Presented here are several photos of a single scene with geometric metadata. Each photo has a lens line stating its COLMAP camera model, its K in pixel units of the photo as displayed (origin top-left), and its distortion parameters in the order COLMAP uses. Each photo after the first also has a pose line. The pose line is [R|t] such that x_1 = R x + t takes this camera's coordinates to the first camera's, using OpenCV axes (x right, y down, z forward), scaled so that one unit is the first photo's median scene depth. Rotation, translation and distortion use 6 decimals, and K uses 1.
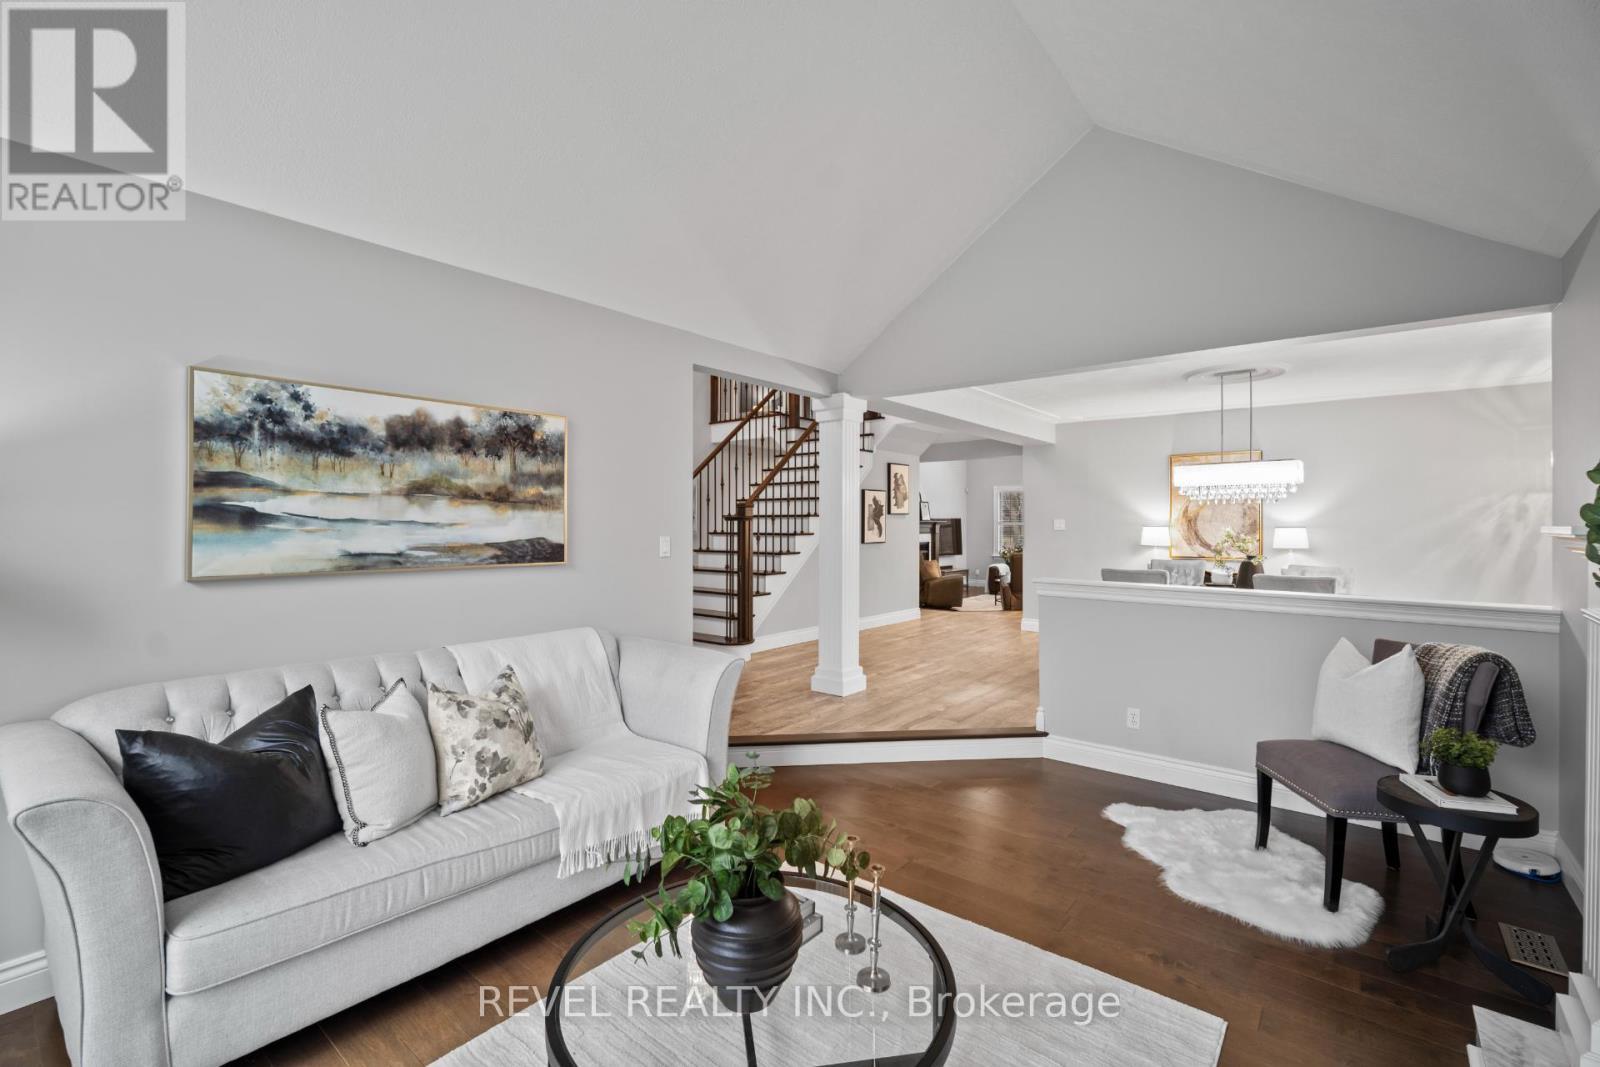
lens RADIAL K [[695.7, 0, 809.4], [0, 695.7, 519.6], [0, 0, 1]] dist [-0.013816, 0.001754]
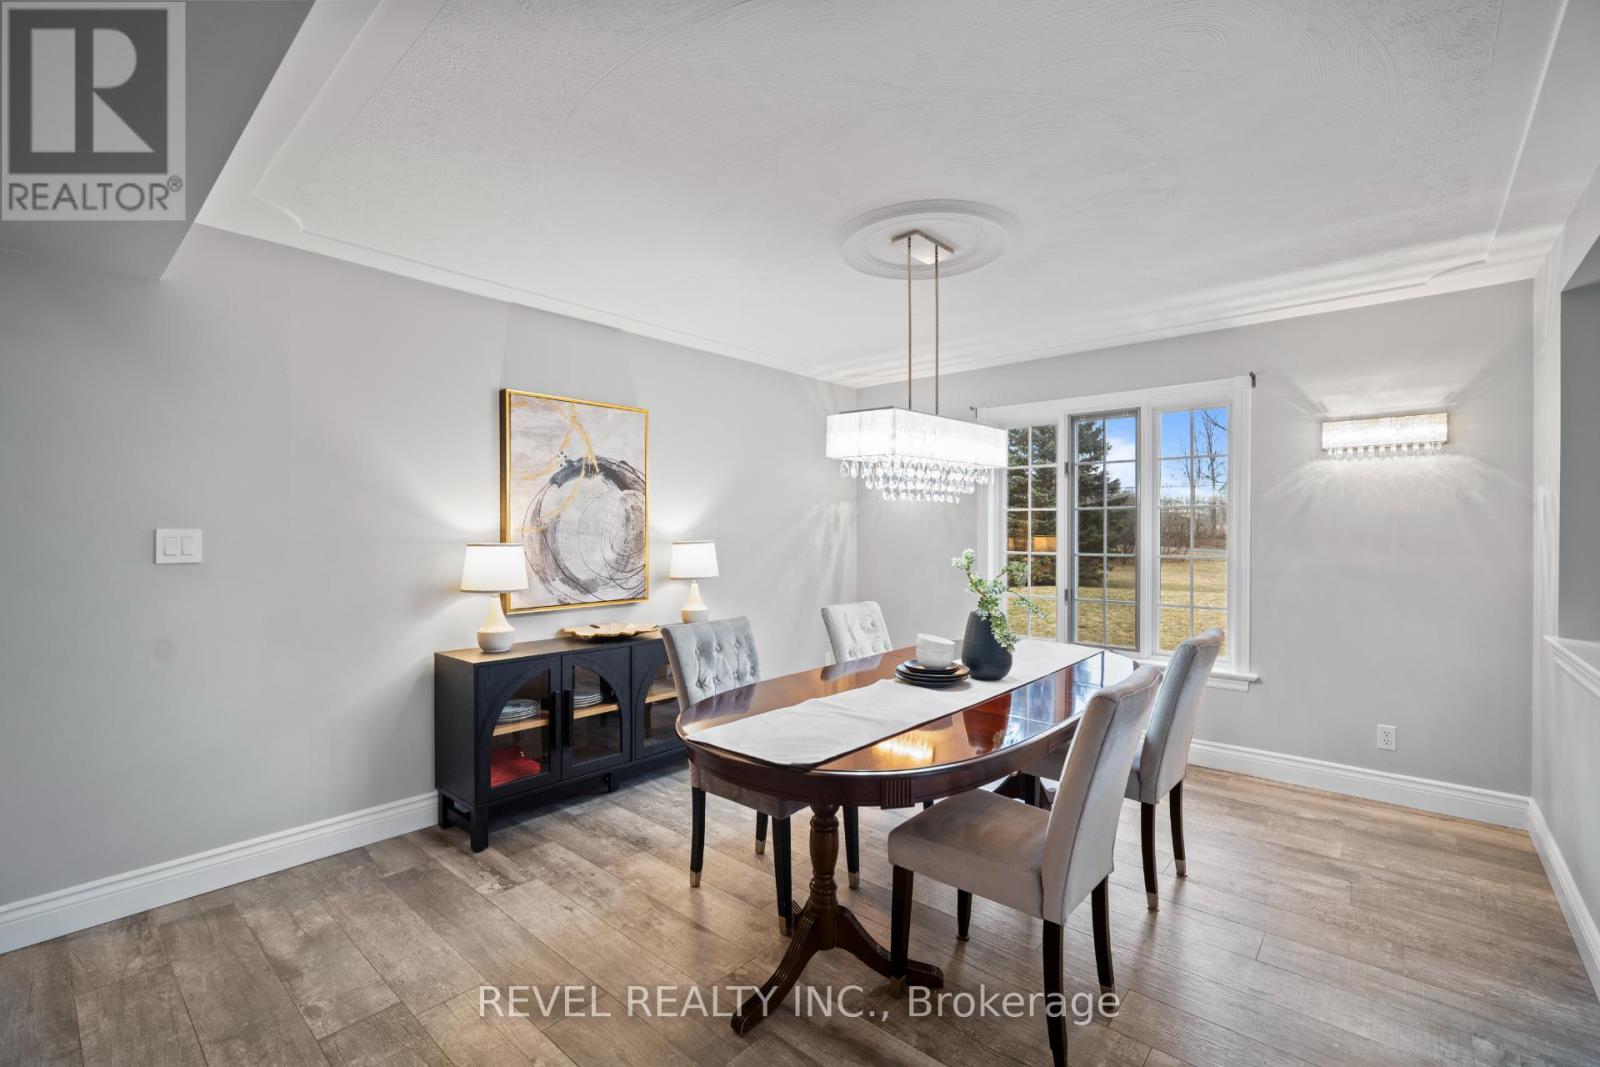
lens RADIAL K [[695.7, 0, 806.0], [0, 695.7, 538.4], [0, 0, 1]] dist [-0.013816, 0.001754]
pose [[0.043436, -0.016056, 0.998927, 0.163590], [-0.003970, 0.999860, 0.016243, -0.005518], [-0.999048, -0.004671, 0.043366, 1.778273]]
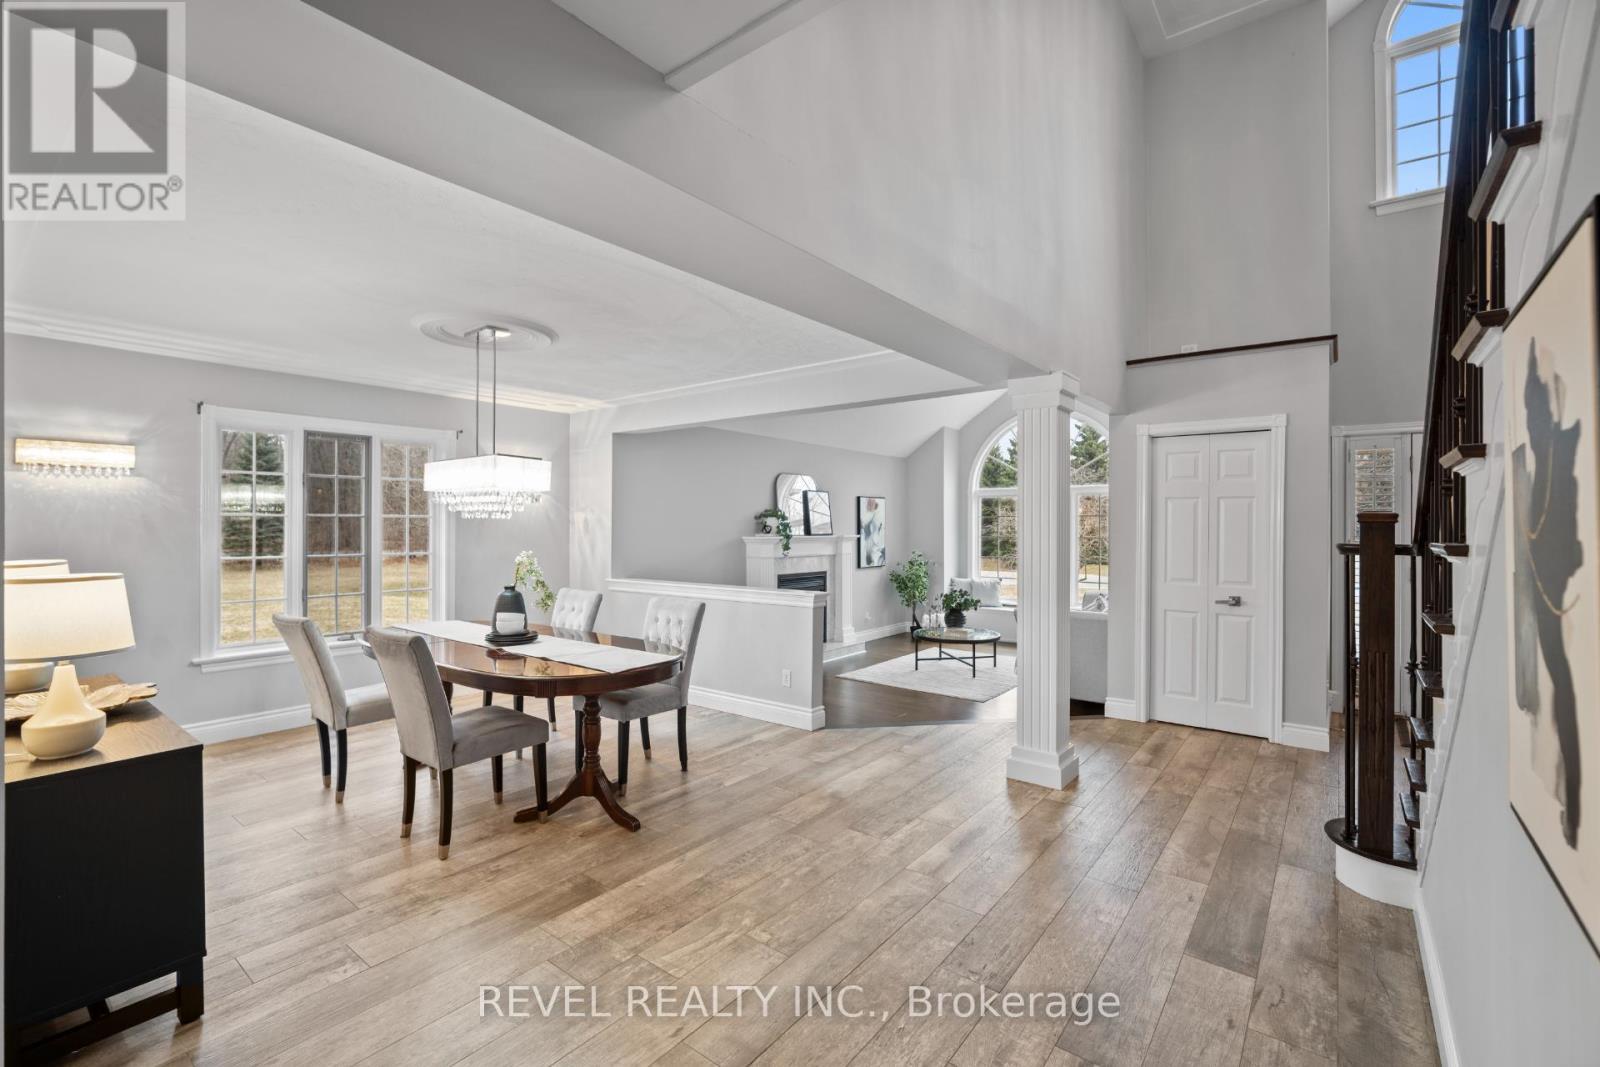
lens RADIAL K [[695.7, 0, 801.7], [0, 695.7, 530.0], [0, 0, 1]] dist [-0.013816, 0.001754]
pose [[-0.999965, -0.005861, -0.006036, 0.495087], [-0.005879, 0.999978, 0.003007, -0.024186], [0.006018, 0.003043, -0.999977, 2.847201]]
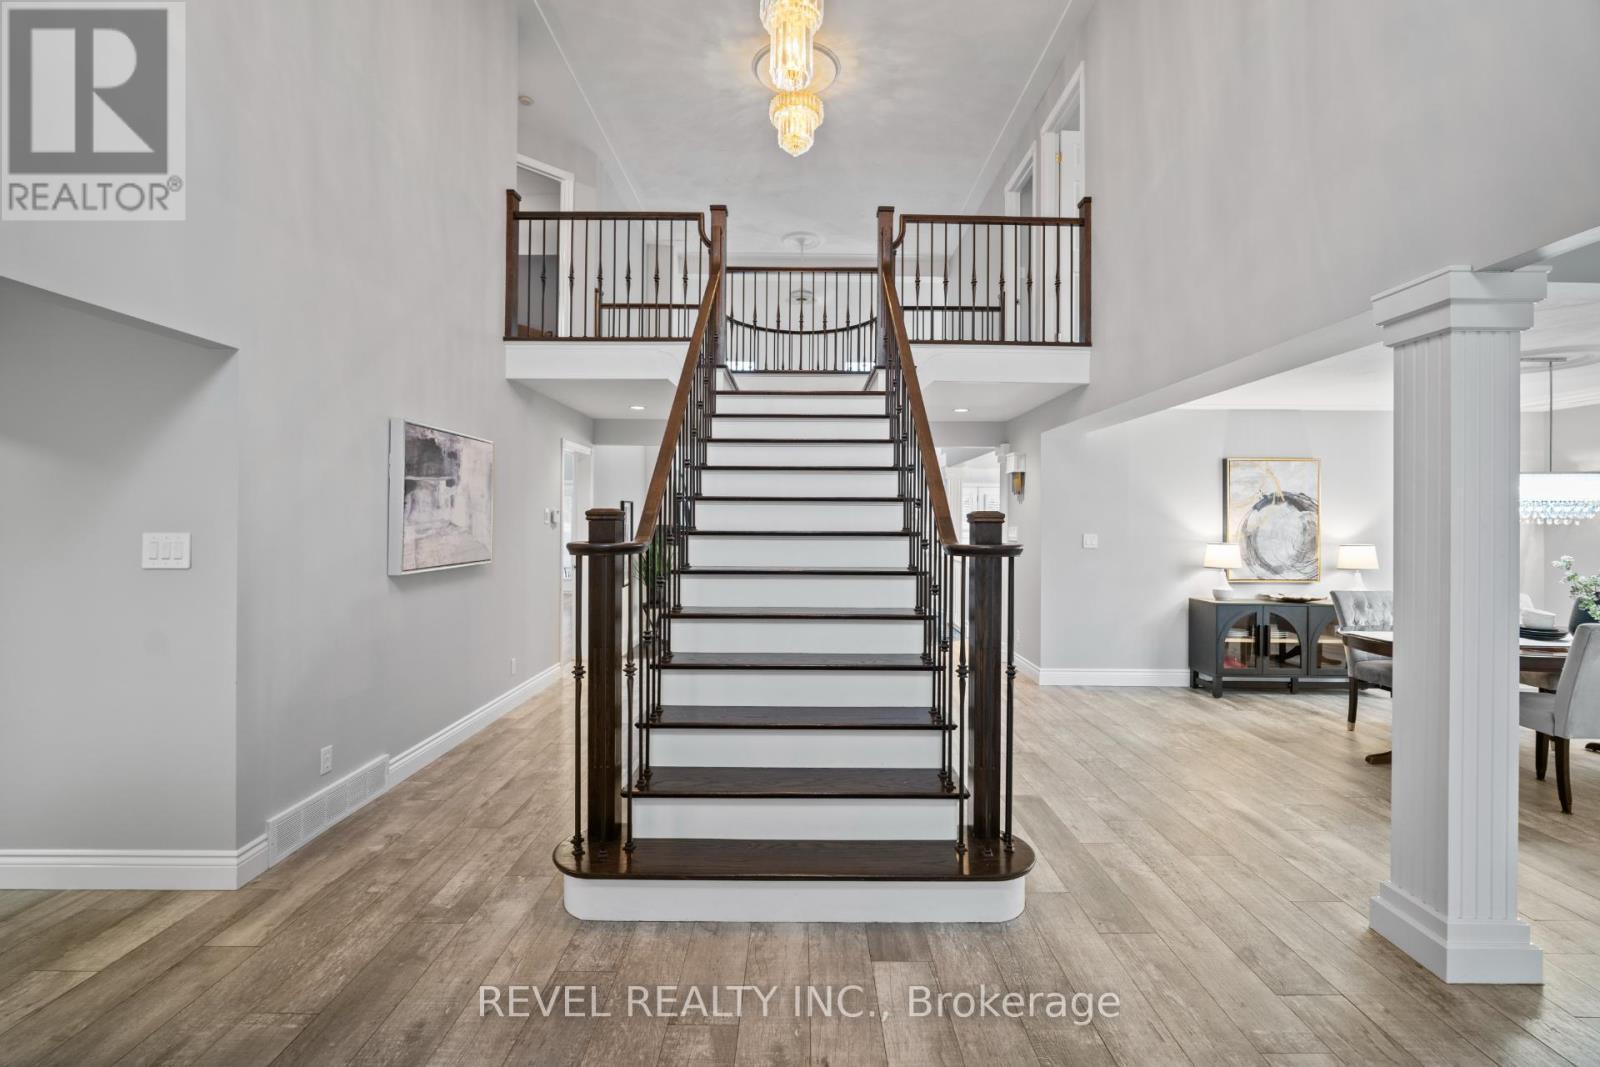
lens RADIAL K [[695.7, 0, 801.7], [0, 695.7, 515.4], [0, 0, 1]] dist [-0.013816, 0.001754]
pose [[0.786127, 0.008230, 0.618011, -0.899680], [-0.007073, 0.999966, -0.004320, -0.038173], [-0.618025, -0.000975, 0.786158, 1.503114]]
